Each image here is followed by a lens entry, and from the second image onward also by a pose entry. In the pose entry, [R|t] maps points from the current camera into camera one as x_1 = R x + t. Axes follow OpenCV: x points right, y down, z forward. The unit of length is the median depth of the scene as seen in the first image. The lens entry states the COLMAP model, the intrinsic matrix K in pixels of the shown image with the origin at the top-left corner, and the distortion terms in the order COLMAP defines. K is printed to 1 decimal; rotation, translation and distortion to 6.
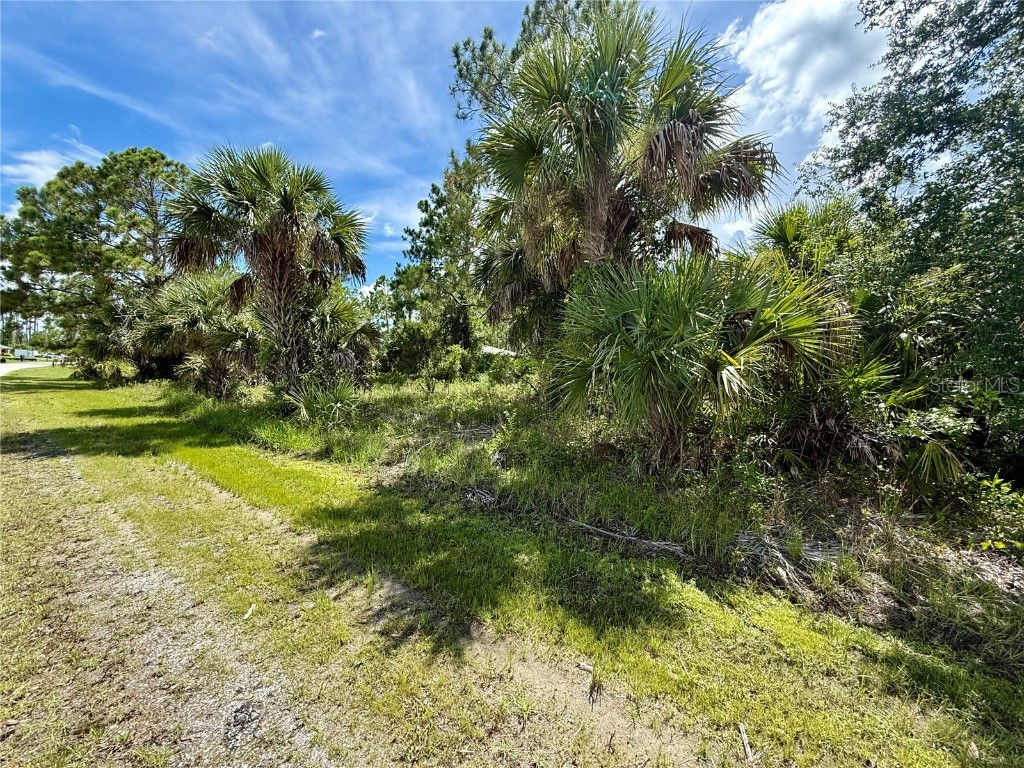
lens RADIAL K [[406.8, 0, 516.6], [0, 406.8, 387.3], [0, 0, 1]] dist [-0.002897, 0.000484]
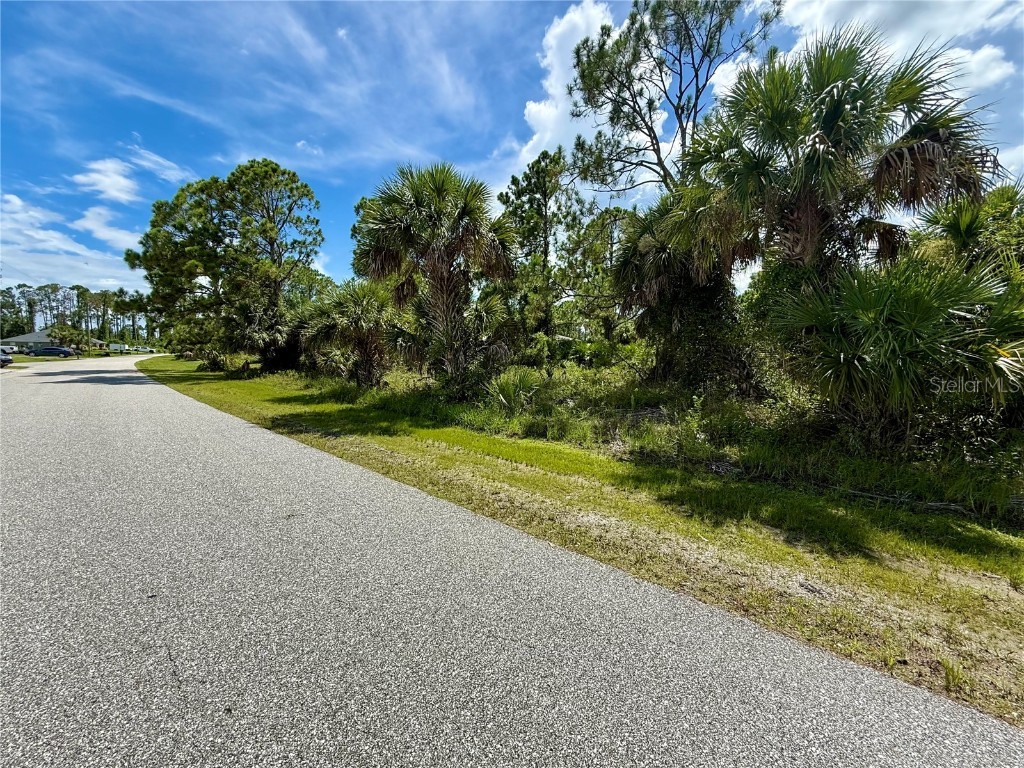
lens RADIAL K [[406.8, 0, 516.6], [0, 406.8, 387.3], [0, 0, 1]] dist [-0.002897, 0.000484]
pose [[0.995596, -0.010922, -0.093107, -0.123784], [0.014451, 0.999199, 0.037317, -0.004356], [0.092625, -0.038499, 0.994957, -0.049402]]
